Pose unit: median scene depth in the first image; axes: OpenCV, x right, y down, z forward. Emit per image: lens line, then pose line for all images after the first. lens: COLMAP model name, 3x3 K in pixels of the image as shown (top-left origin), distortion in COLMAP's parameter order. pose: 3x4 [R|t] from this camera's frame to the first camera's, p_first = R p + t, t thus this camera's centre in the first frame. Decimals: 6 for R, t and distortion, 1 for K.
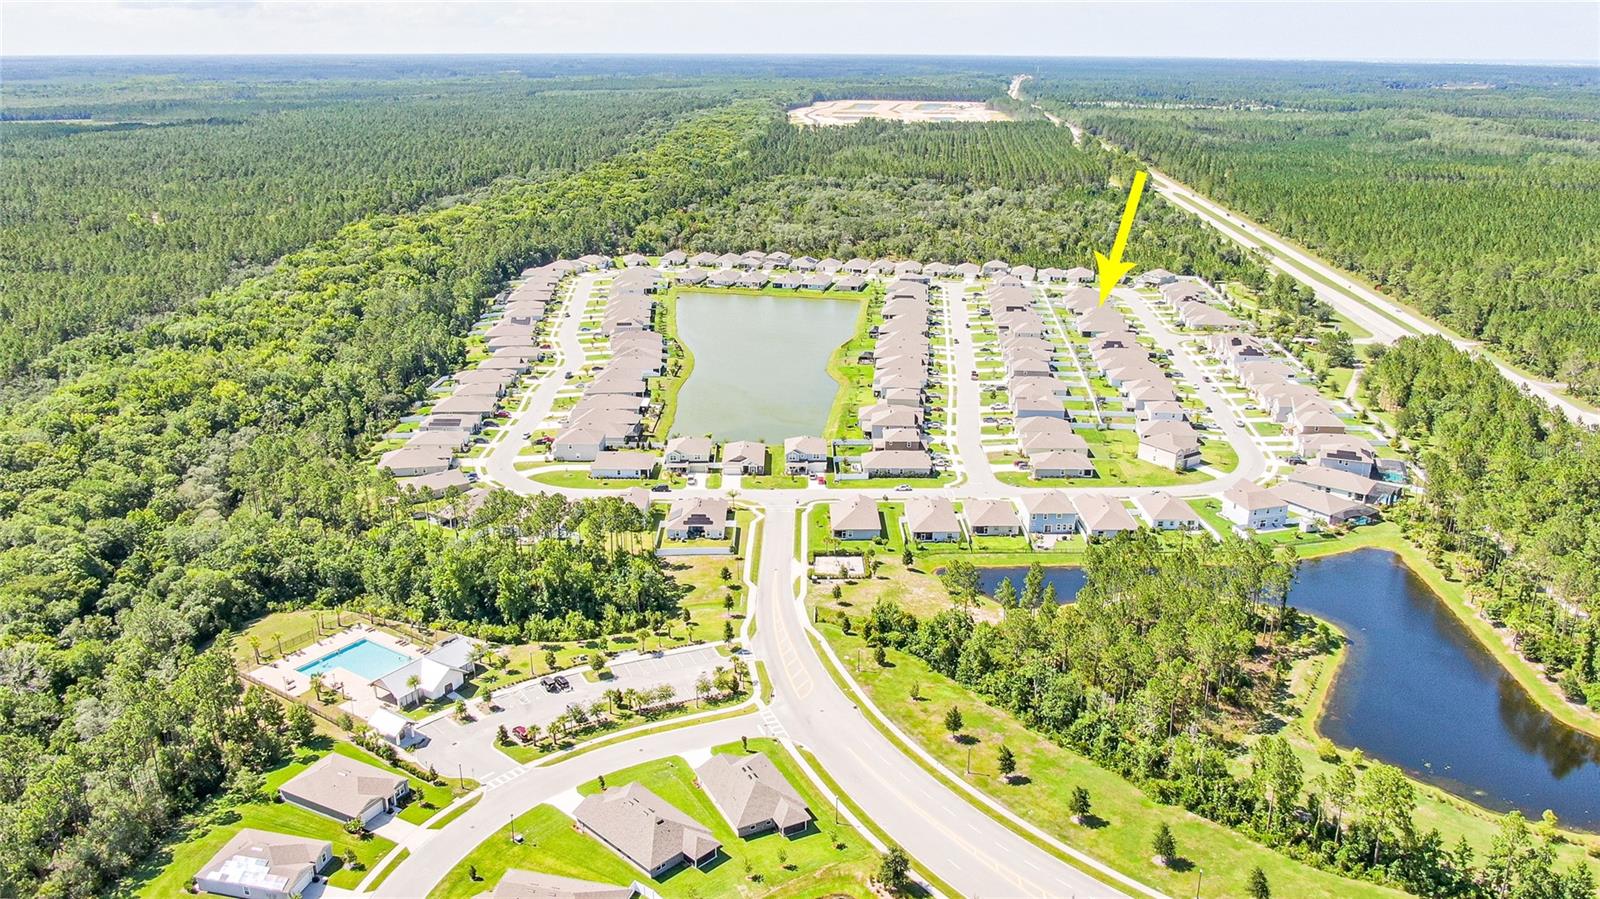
lens RADIAL K [[1155.8, 0, 805.0], [0, 1155.8, 454.6], [0, 0, 1]] dist [-0.014465, 0.002673]
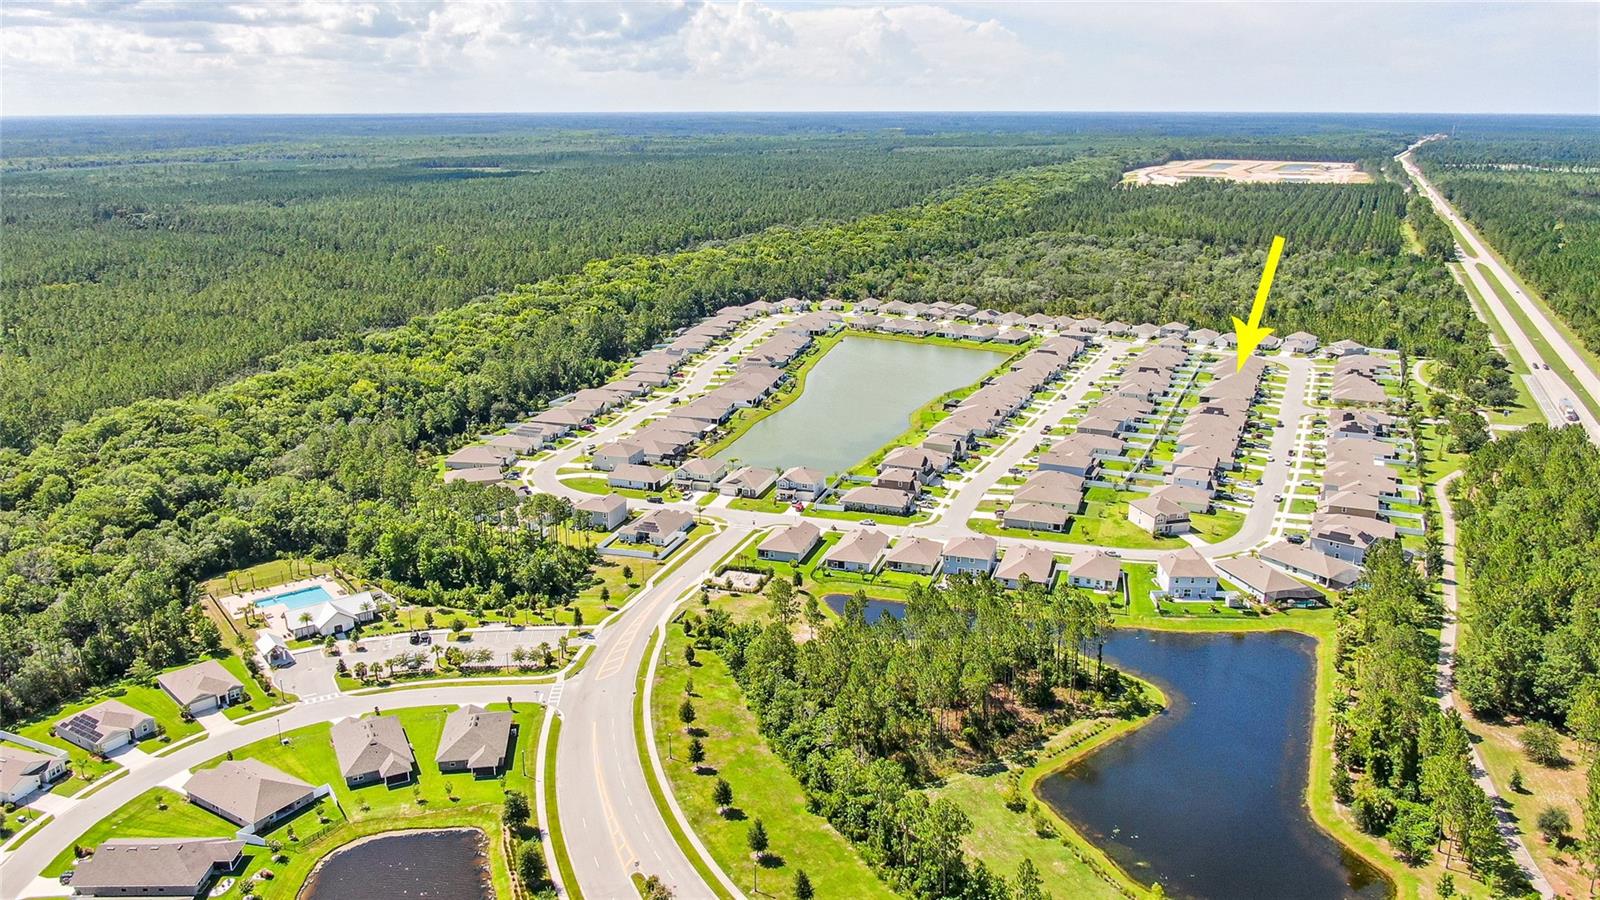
lens RADIAL K [[1155.8, 0, 805.0], [0, 1155.8, 455.1], [0, 0, 1]] dist [-0.014465, 0.002673]
pose [[0.950950, 0.086012, -0.297147, 0.280134], [-0.099362, 0.994596, -0.030090, 0.004534], [0.292953, 0.058140, 0.954358, -0.014364]]
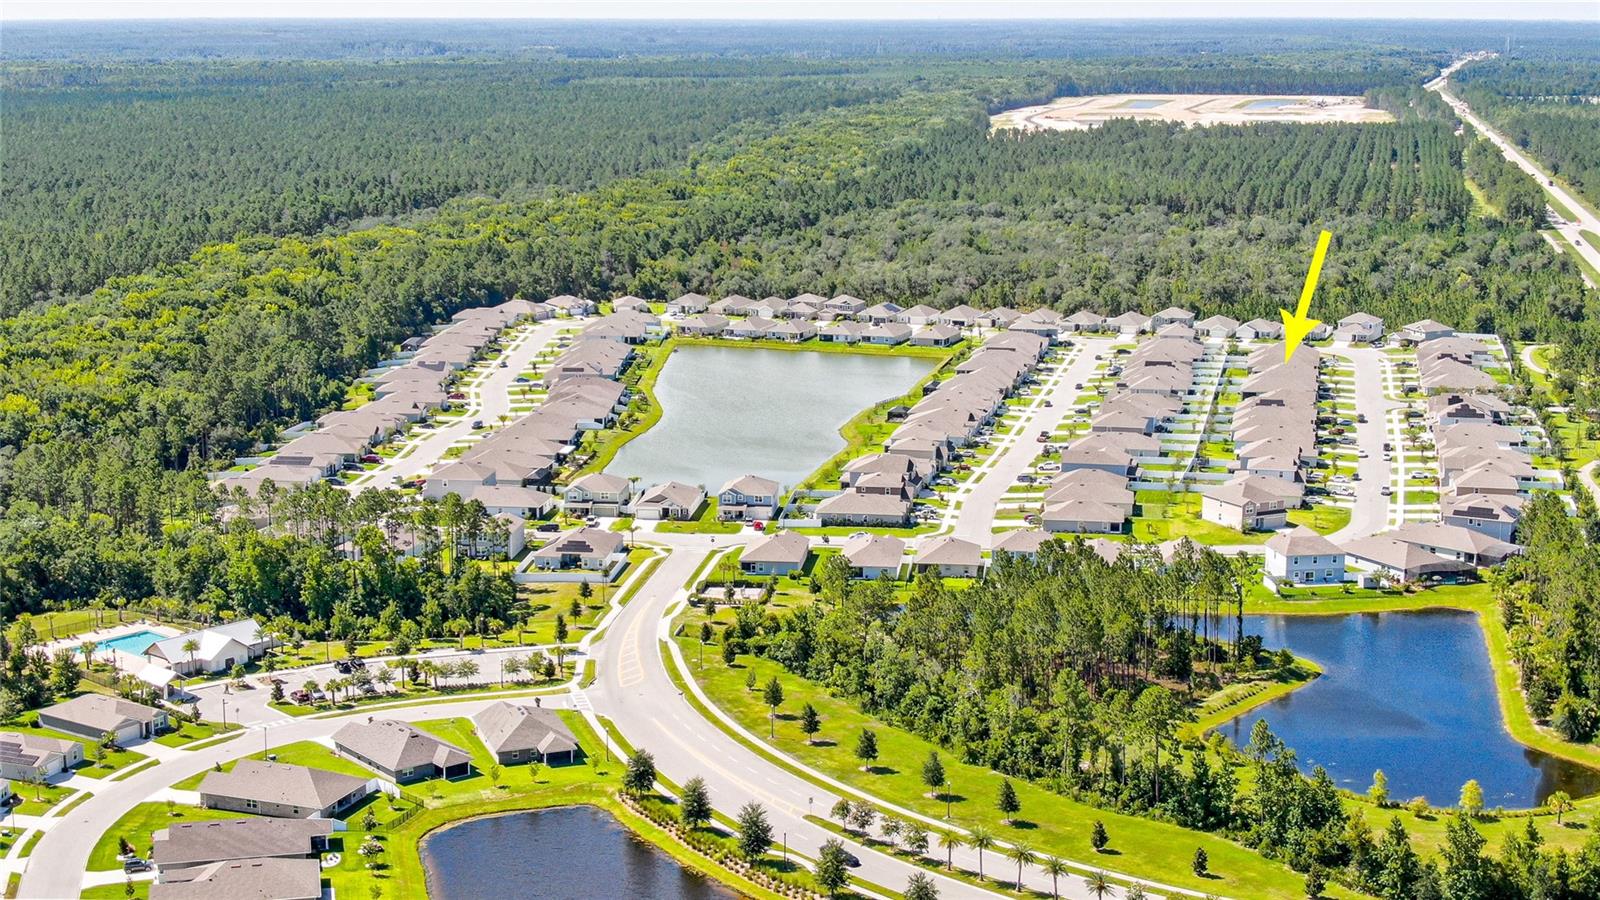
lens RADIAL K [[2164.9, 0, 800.0], [0, 2164.9, 450.0], [0, 0, 1]] dist [0.361039, -1.842602]
pose [[0.992425, 0.022252, -0.120824, 0.180533], [-0.038818, 0.989875, -0.136534, 0.141395], [0.116562, 0.140190, 0.983240, -0.350266]]
